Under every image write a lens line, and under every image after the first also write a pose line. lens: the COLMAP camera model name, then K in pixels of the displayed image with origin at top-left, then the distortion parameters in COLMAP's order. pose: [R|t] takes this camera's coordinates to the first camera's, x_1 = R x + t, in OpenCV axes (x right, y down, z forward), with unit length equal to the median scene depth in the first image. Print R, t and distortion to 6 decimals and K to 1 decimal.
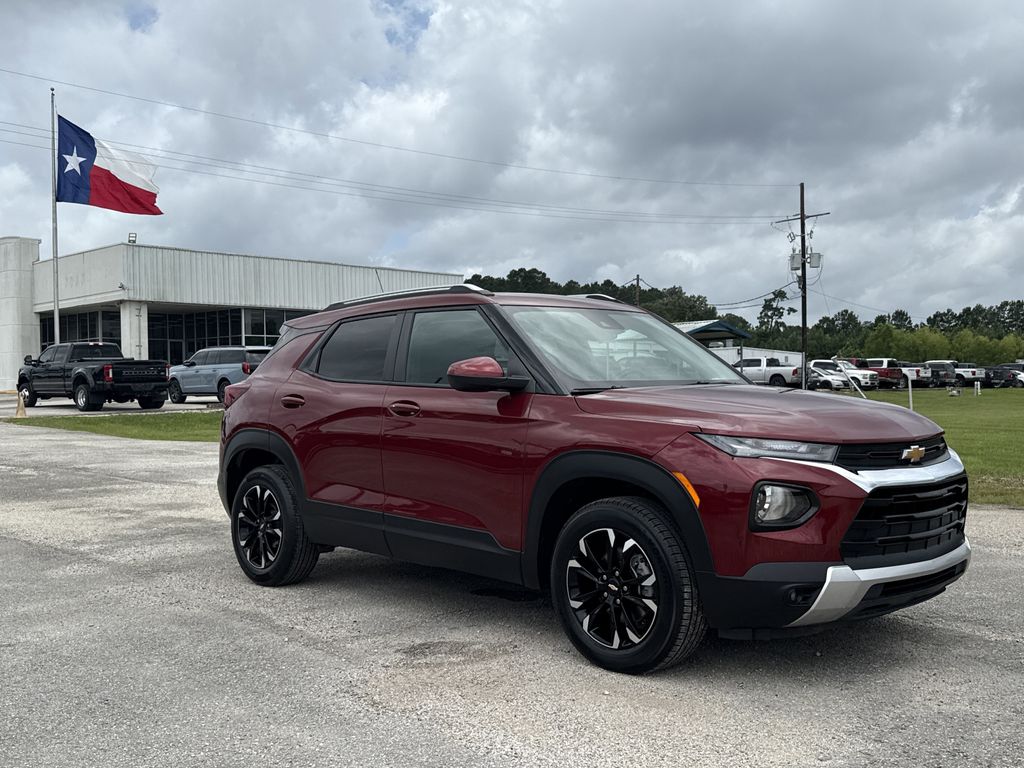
lens RADIAL K [[1068.4, 0, 512.0], [0, 1068.4, 384.0], [0, 0, 1]] dist [0.105541, -0.260535]
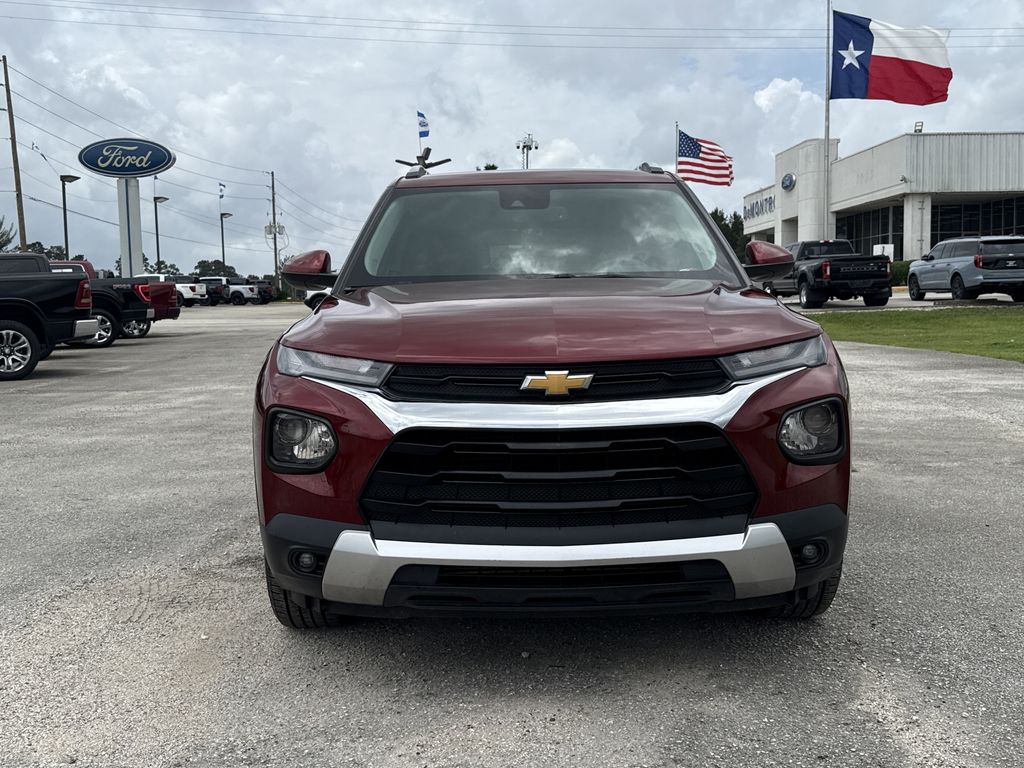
lens RADIAL K [[1068.4, 0, 512.0], [0, 1068.4, 384.0], [0, 0, 1]] dist [0.105541, -0.260535]
pose [[0.707833, 0.053705, -0.704336, 0.112124], [0.013895, 0.995854, 0.089897, 0.000953], [0.706244, -0.073419, 0.704152, 0.073150]]
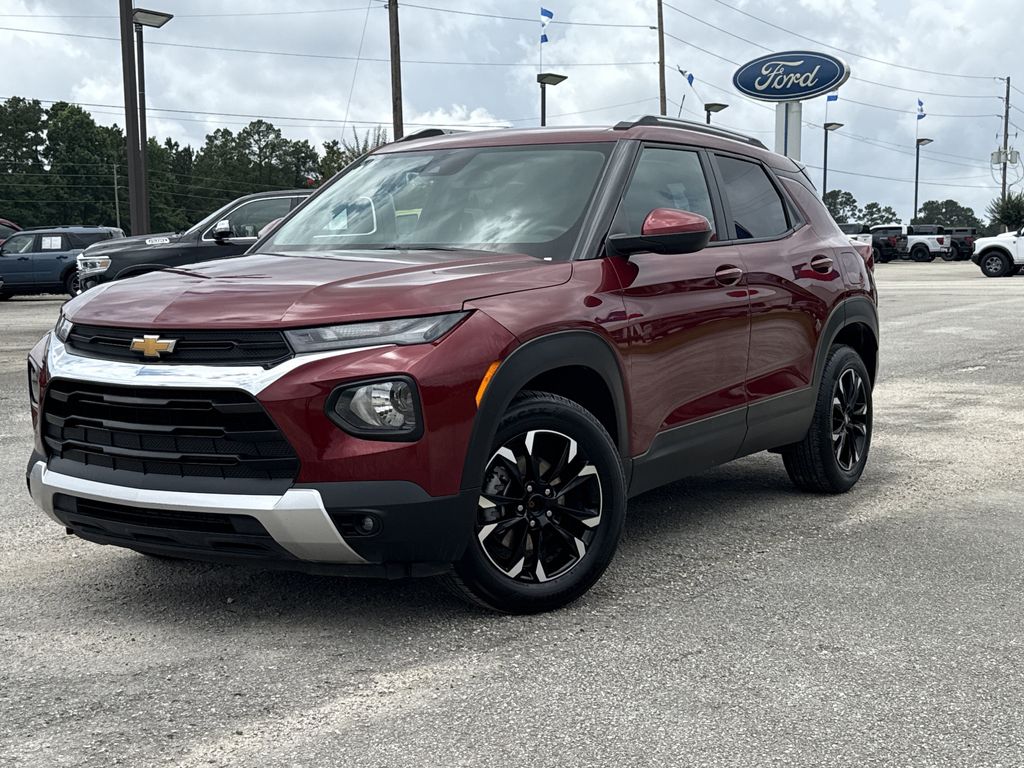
lens RADIAL K [[1426.4, 0, 512.0], [0, 1426.4, 384.0], [0, 0, 1]] dist [0.163869, -0.006066]
pose [[0.192492, 0.092610, -0.976919, 0.191751], [0.007701, 0.995364, 0.095876, -0.000272], [0.981268, -0.025979, 0.190886, 0.146019]]
